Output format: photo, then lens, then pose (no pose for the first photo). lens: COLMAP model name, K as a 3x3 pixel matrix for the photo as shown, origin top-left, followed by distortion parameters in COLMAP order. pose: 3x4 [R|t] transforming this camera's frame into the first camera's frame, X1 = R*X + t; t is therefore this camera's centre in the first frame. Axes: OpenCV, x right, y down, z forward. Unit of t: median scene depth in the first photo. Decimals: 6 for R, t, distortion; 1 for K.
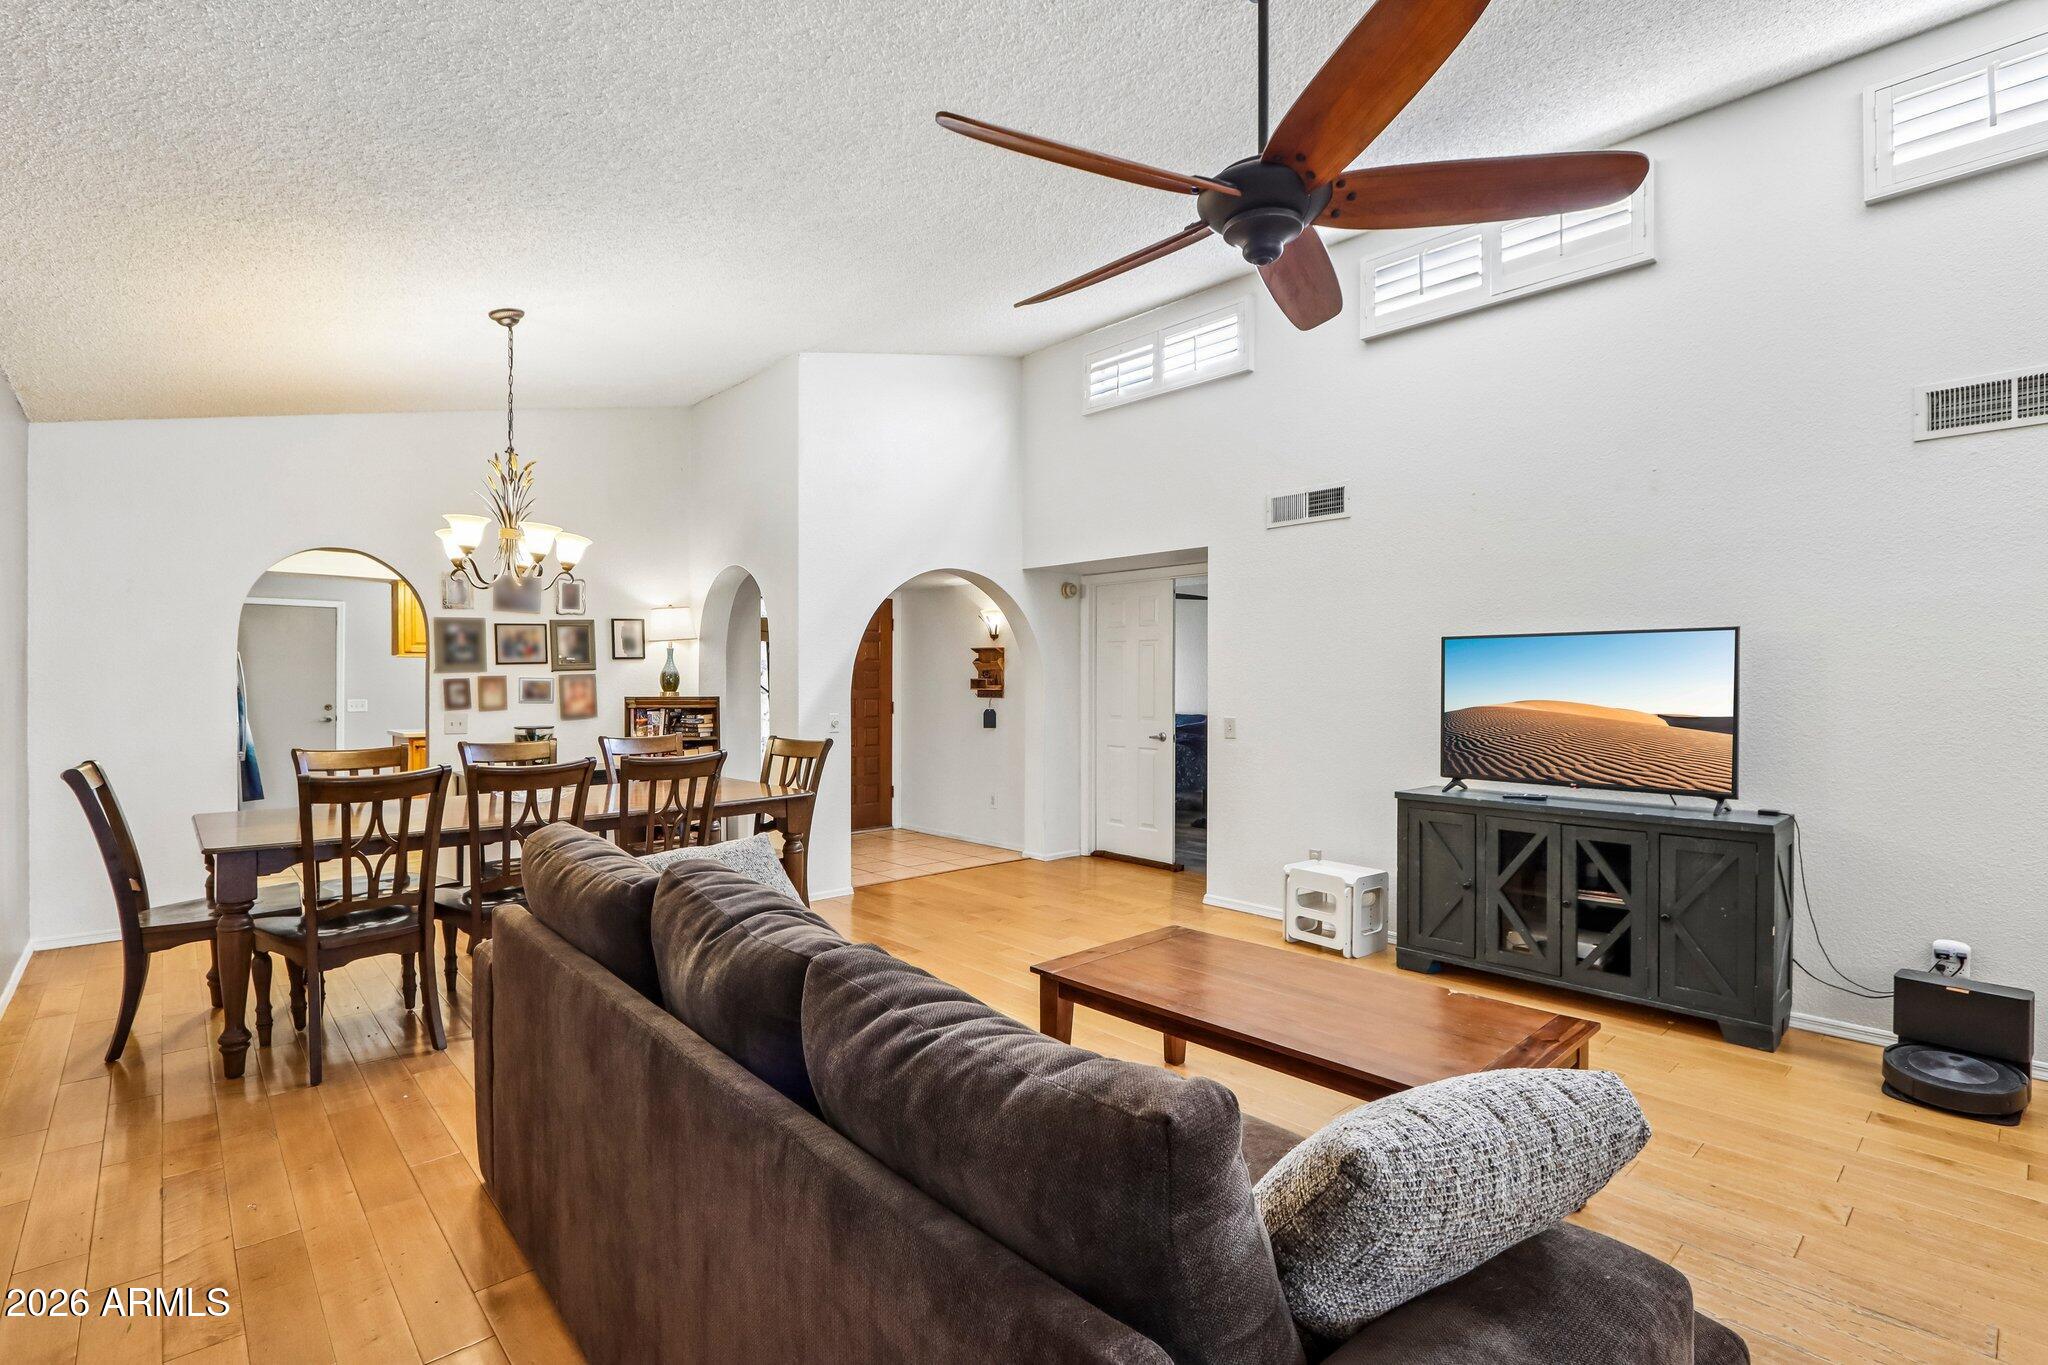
lens RADIAL K [[939.5, 0, 1014.4], [0, 939.5, 688.7], [0, 0, 1]] dist [-0.012862, 0.002694]
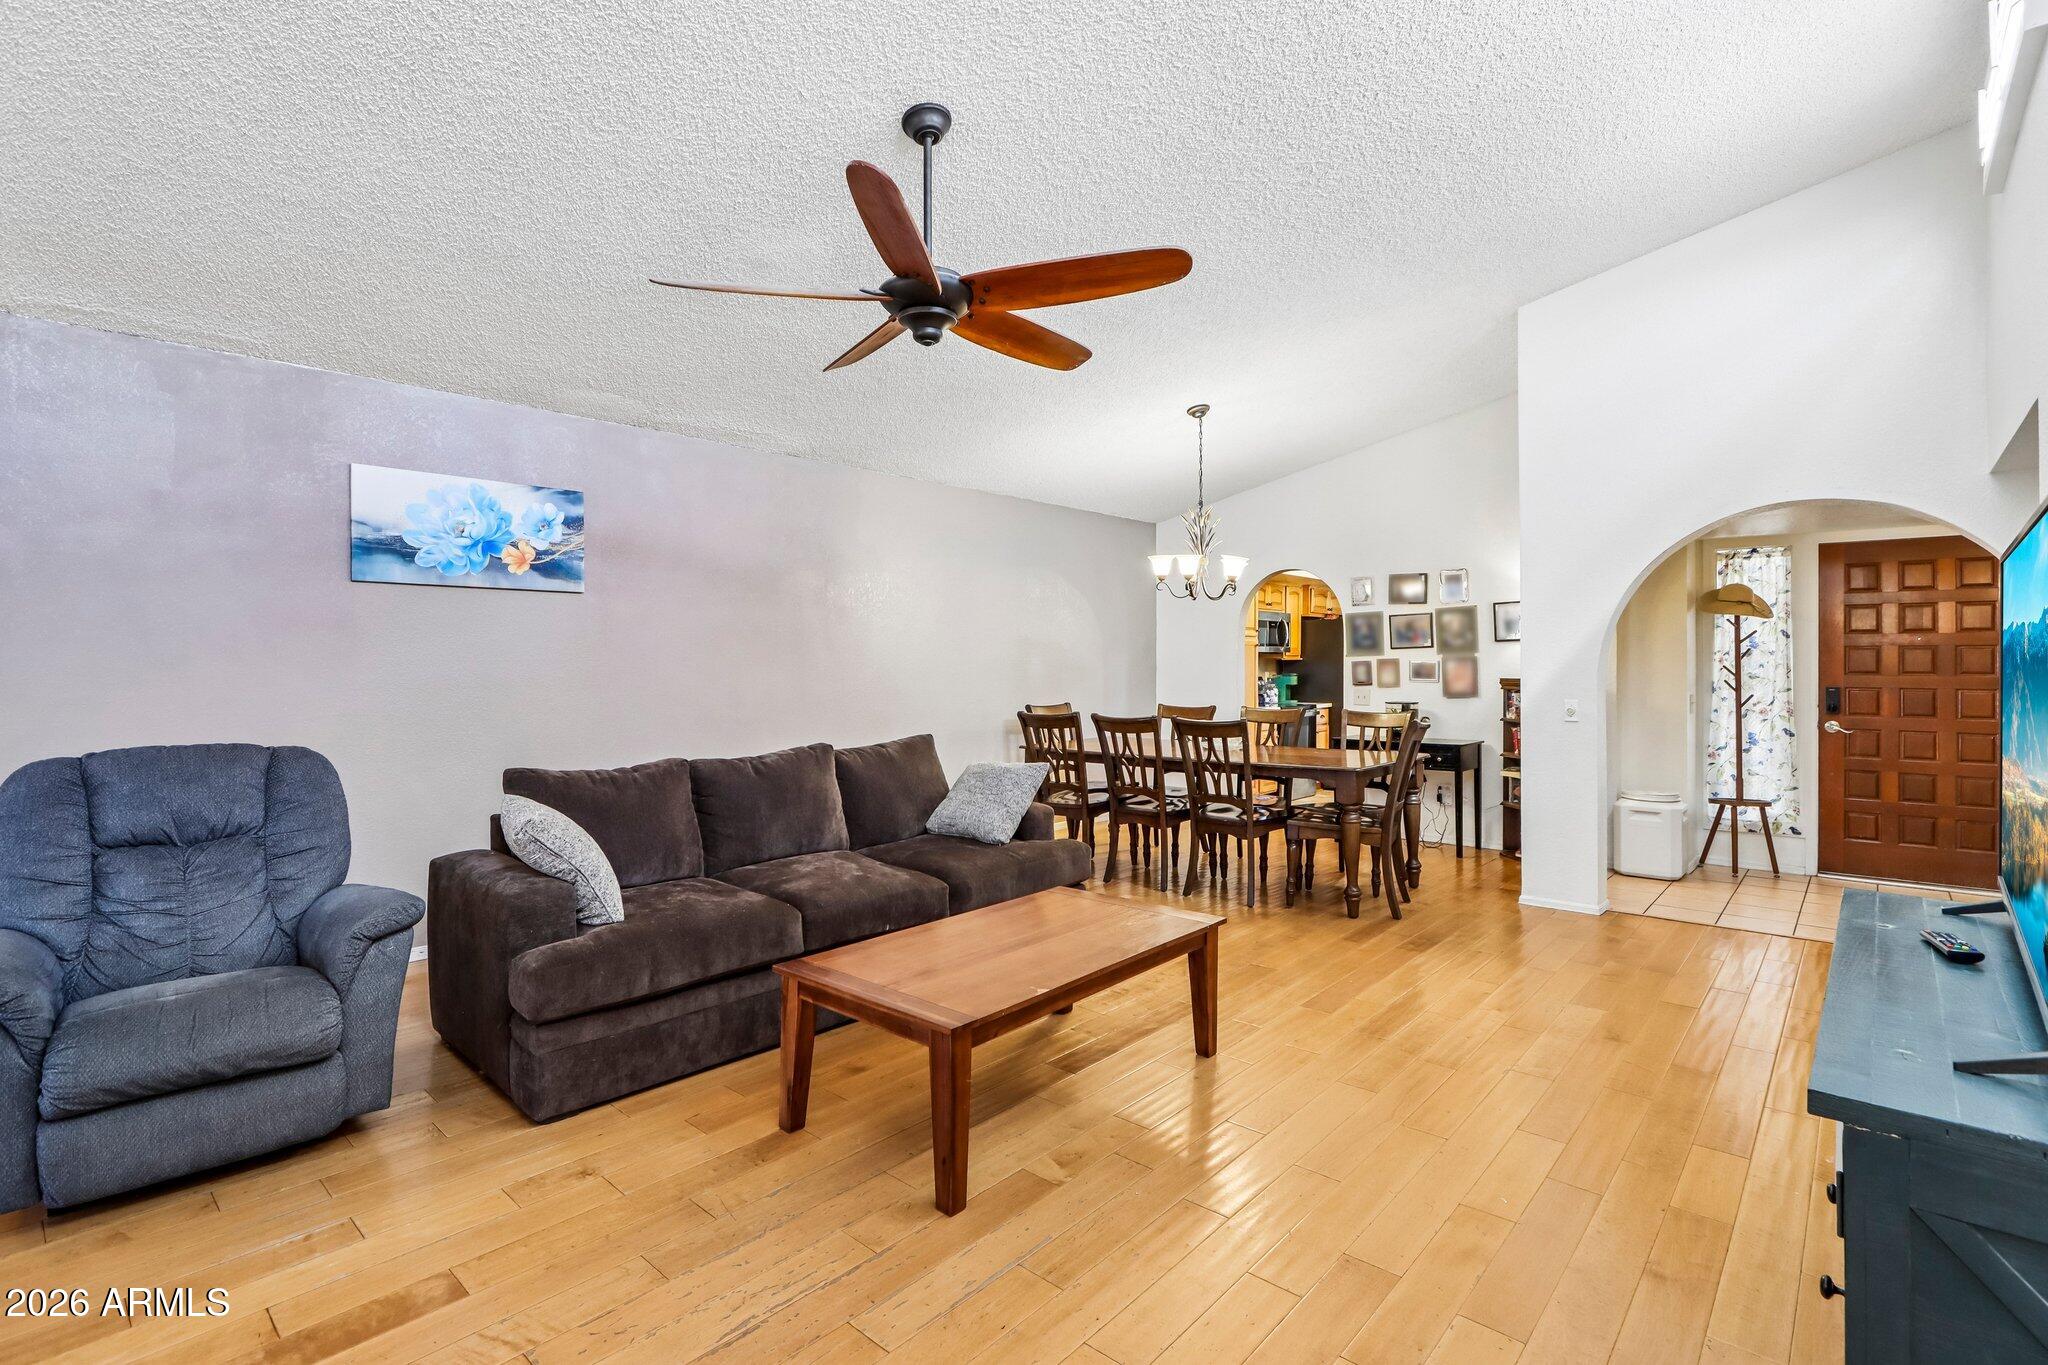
lens RADIAL K [[939.5, 0, 1021.8], [0, 939.5, 670.3], [0, 0, 1]] dist [-0.012862, 0.002694]
pose [[0.078062, 0.003956, -0.996941, 0.618105], [-0.008112, 0.999962, 0.003333, 0.001247], [0.996915, 0.007827, 0.078091, 0.431603]]
